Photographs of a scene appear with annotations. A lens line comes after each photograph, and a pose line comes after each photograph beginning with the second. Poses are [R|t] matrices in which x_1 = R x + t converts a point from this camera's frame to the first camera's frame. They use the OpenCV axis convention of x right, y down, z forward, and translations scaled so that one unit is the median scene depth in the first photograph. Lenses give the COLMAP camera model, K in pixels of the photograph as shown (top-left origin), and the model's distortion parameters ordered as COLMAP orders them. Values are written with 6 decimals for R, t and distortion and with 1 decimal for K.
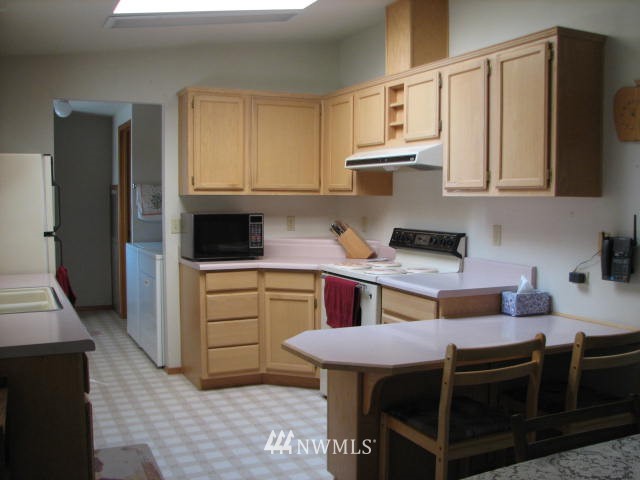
lens RADIAL K [[692.4, 0, 320.0], [0, 692.4, 240.0], [0, 0, 1]] dist [-0.023504, -0.015228]
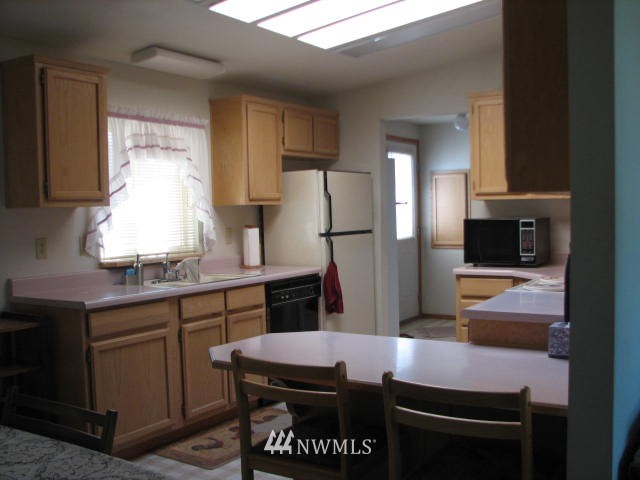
lens RADIAL K [[675.4, 0, 320.0], [0, 675.4, 240.0], [0, 0, 1]] dist [-0.095339, 0.009945]
pose [[0.534358, 0.025711, -0.844867, 0.639532], [-0.033591, 0.999394, 0.009168, -0.009940], [0.844591, 0.023481, 0.534897, 0.357417]]
